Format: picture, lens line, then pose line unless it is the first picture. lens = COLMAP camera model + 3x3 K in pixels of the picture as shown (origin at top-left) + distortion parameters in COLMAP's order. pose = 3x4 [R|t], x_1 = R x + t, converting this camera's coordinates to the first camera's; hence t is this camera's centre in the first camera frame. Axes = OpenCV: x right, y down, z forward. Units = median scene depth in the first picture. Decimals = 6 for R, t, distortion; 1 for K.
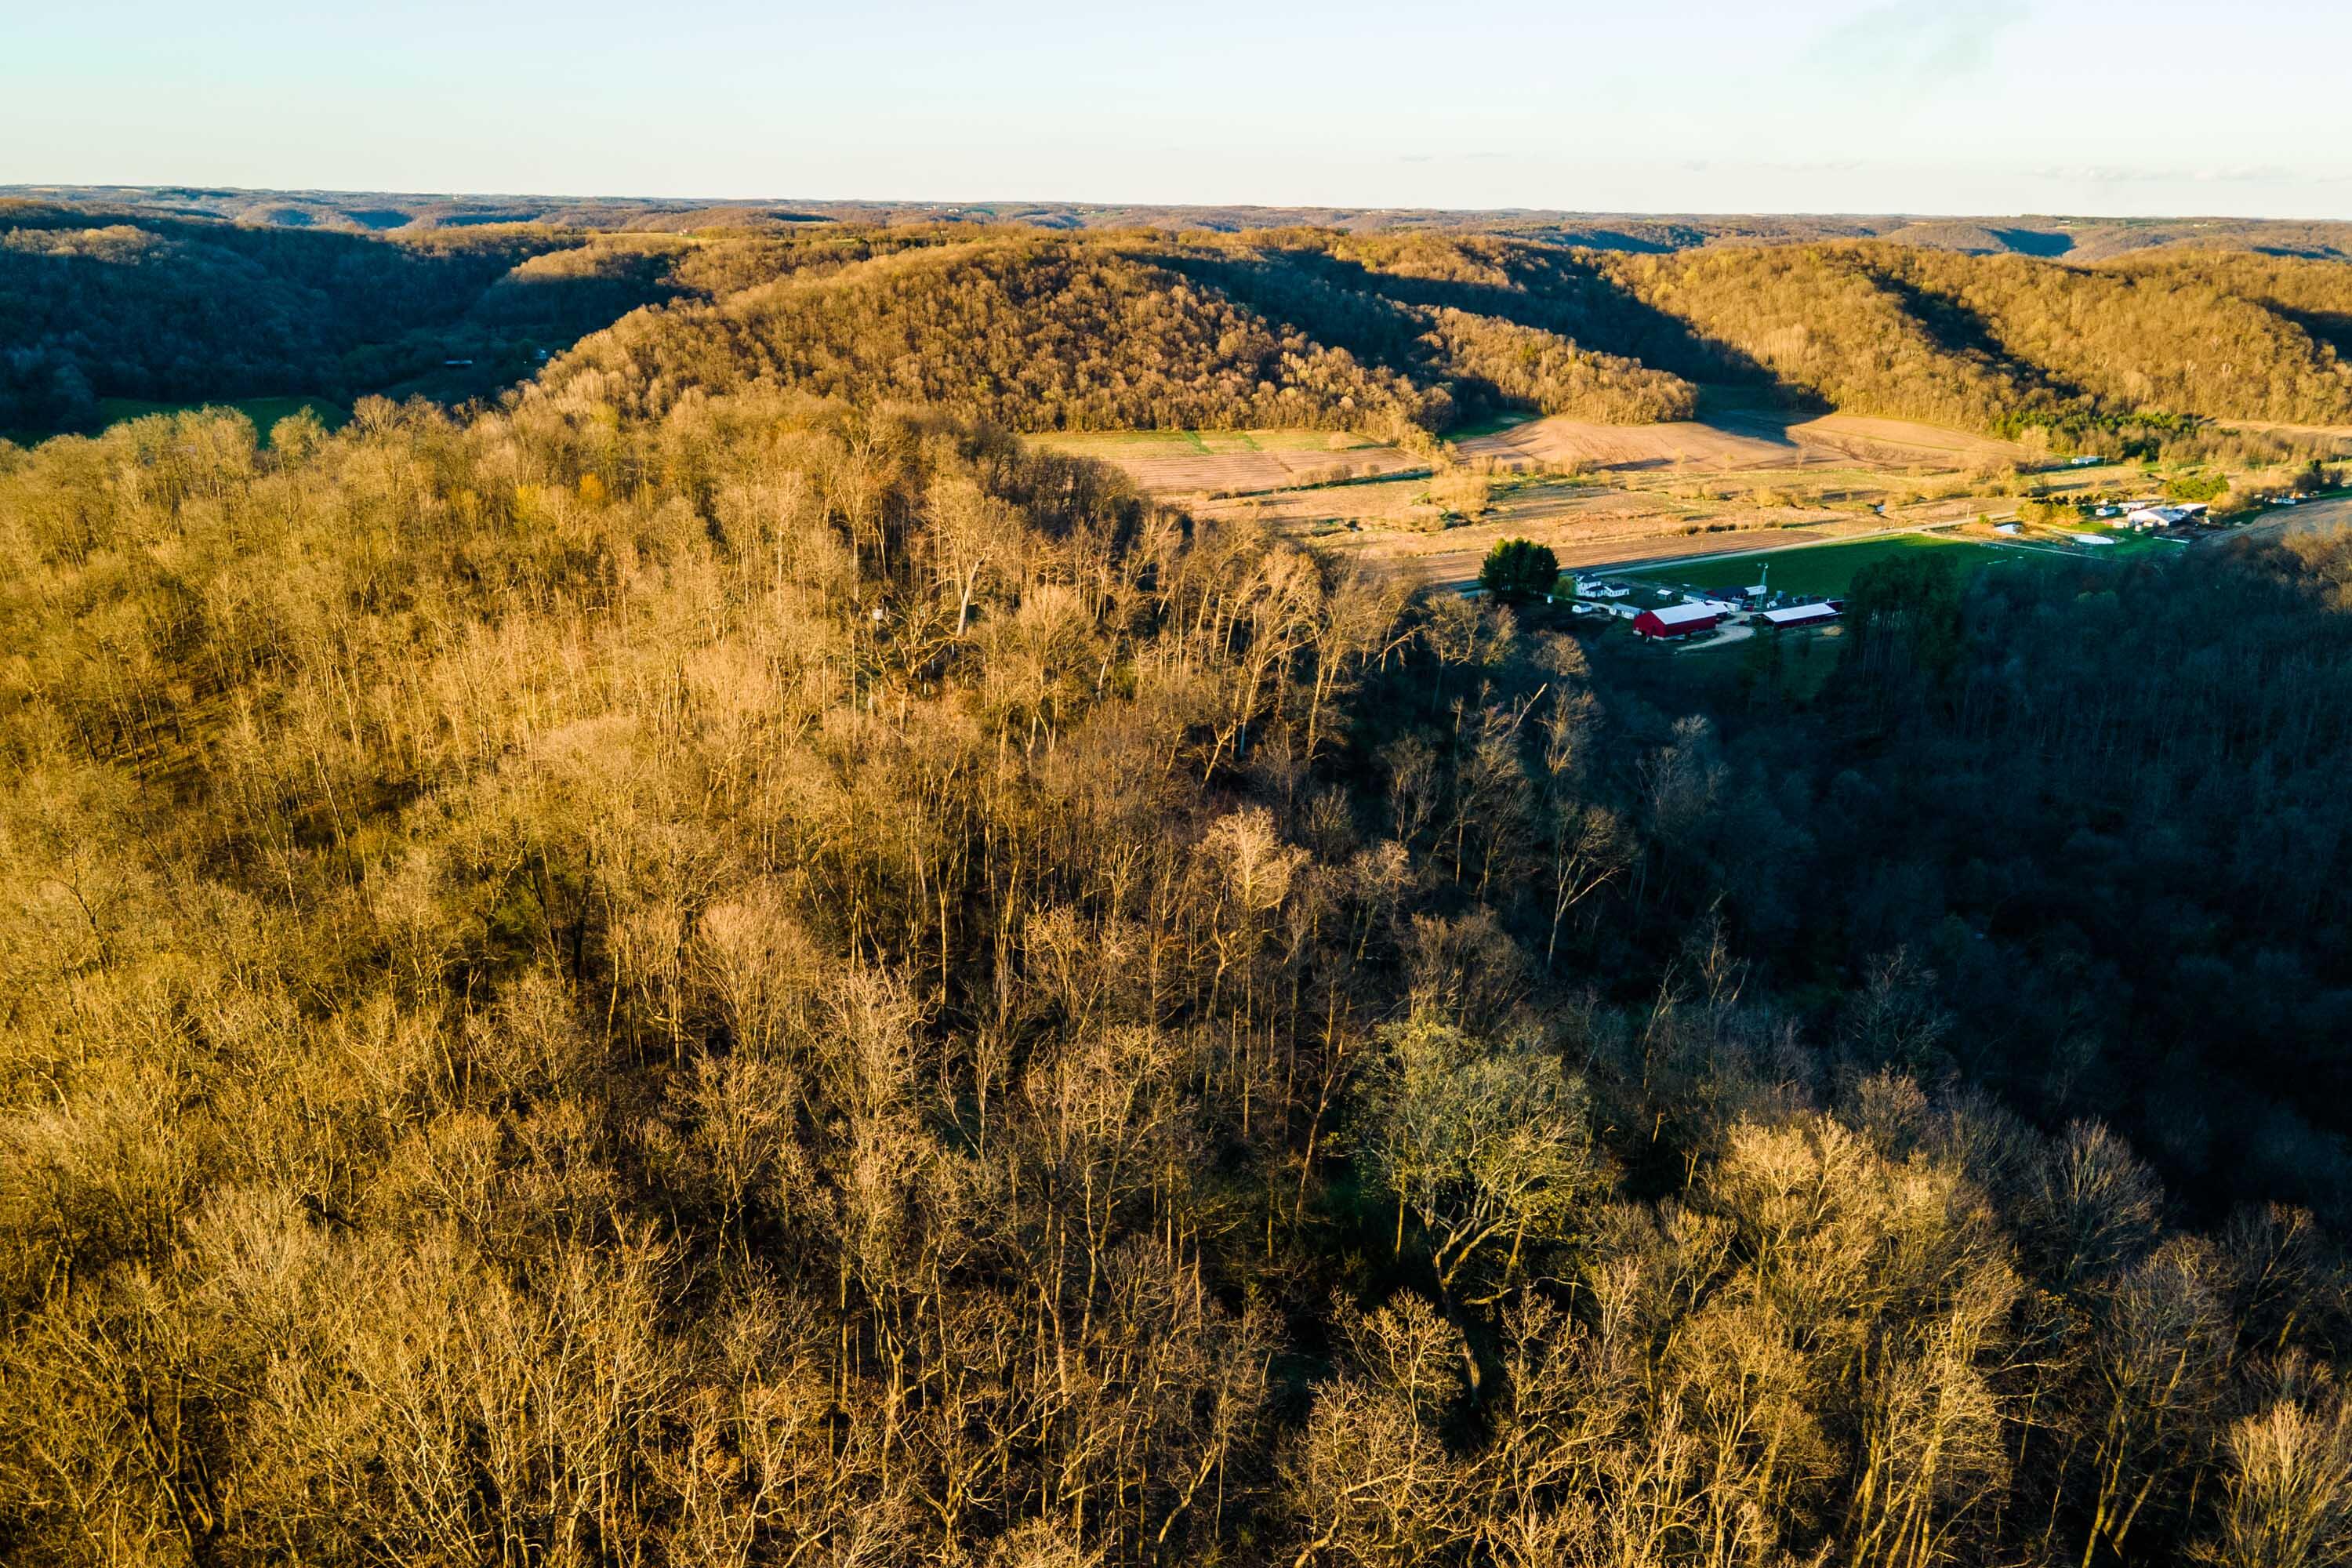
lens RADIAL K [[1715.4, 0, 1181.5], [0, 1715.4, 737.7], [0, 0, 1]] dist [0.013283, 0.036838]
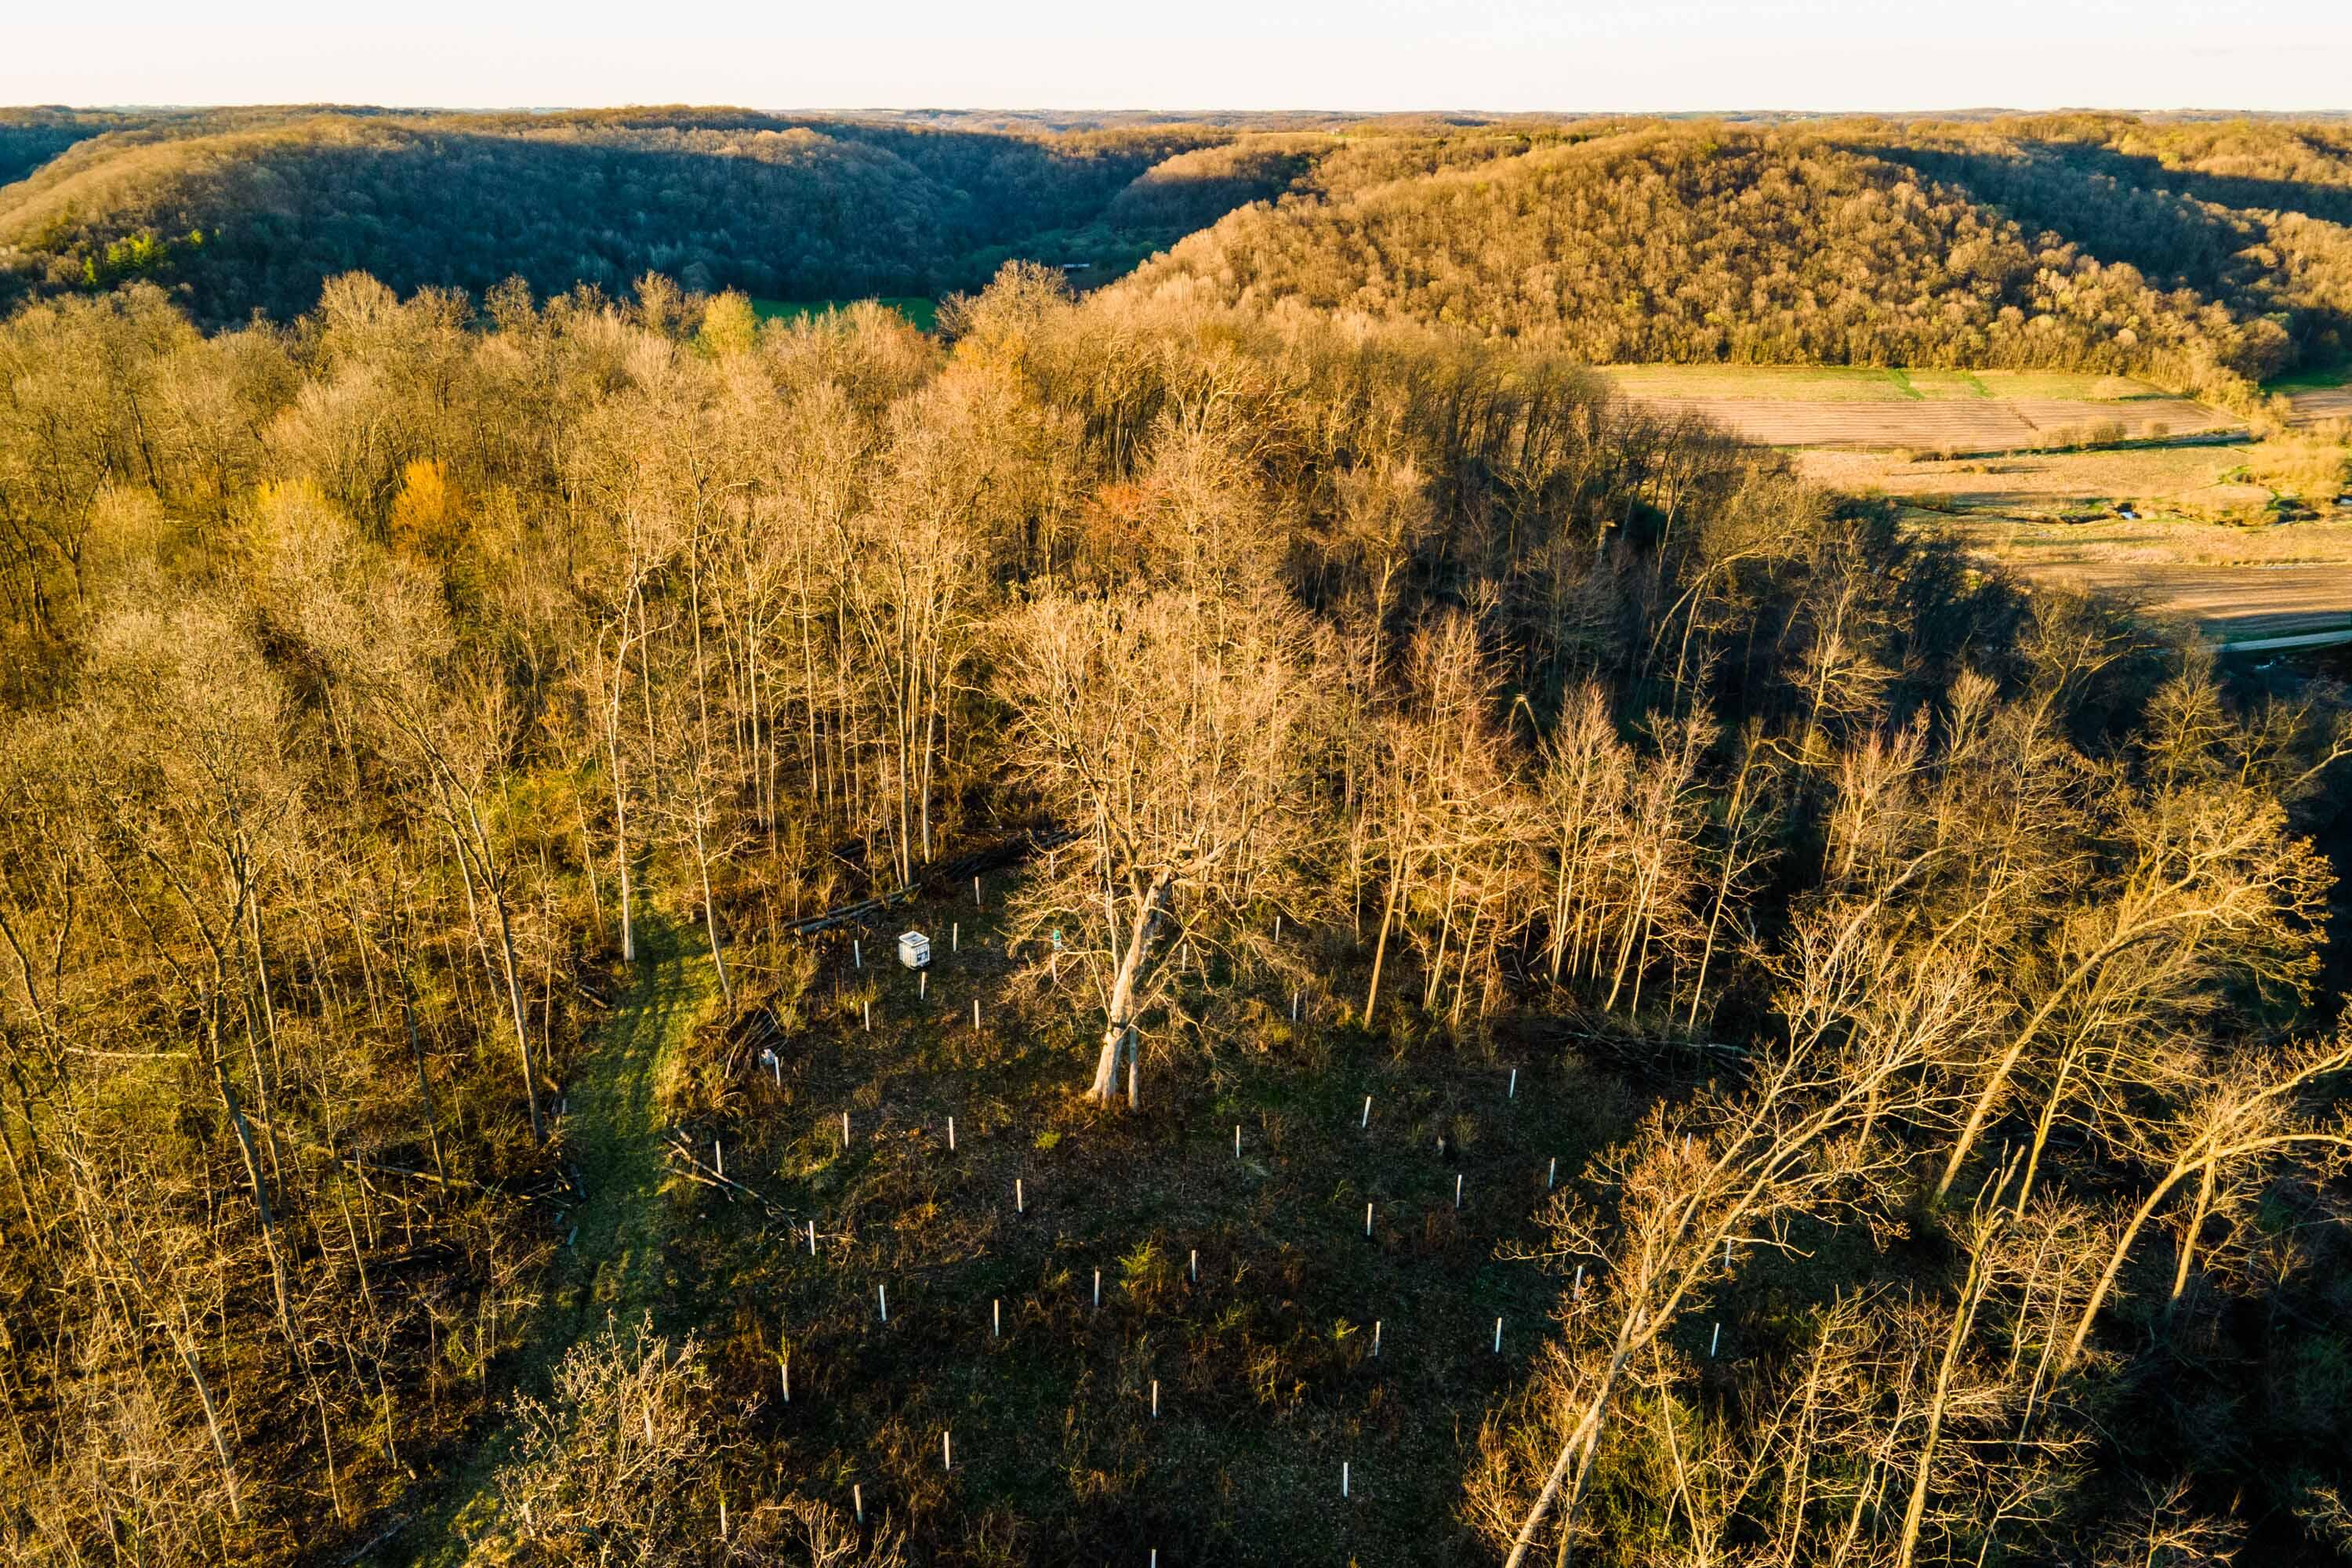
lens RADIAL K [[1715.4, 0, 1181.5], [0, 1715.4, 737.7], [0, 0, 1]] dist [0.013283, 0.036838]
pose [[0.929584, 0.116695, -0.349651, -0.003187], [-0.100763, 0.992883, 0.063482, -0.027244], [0.354570, -0.023780, 0.934727, 0.139157]]
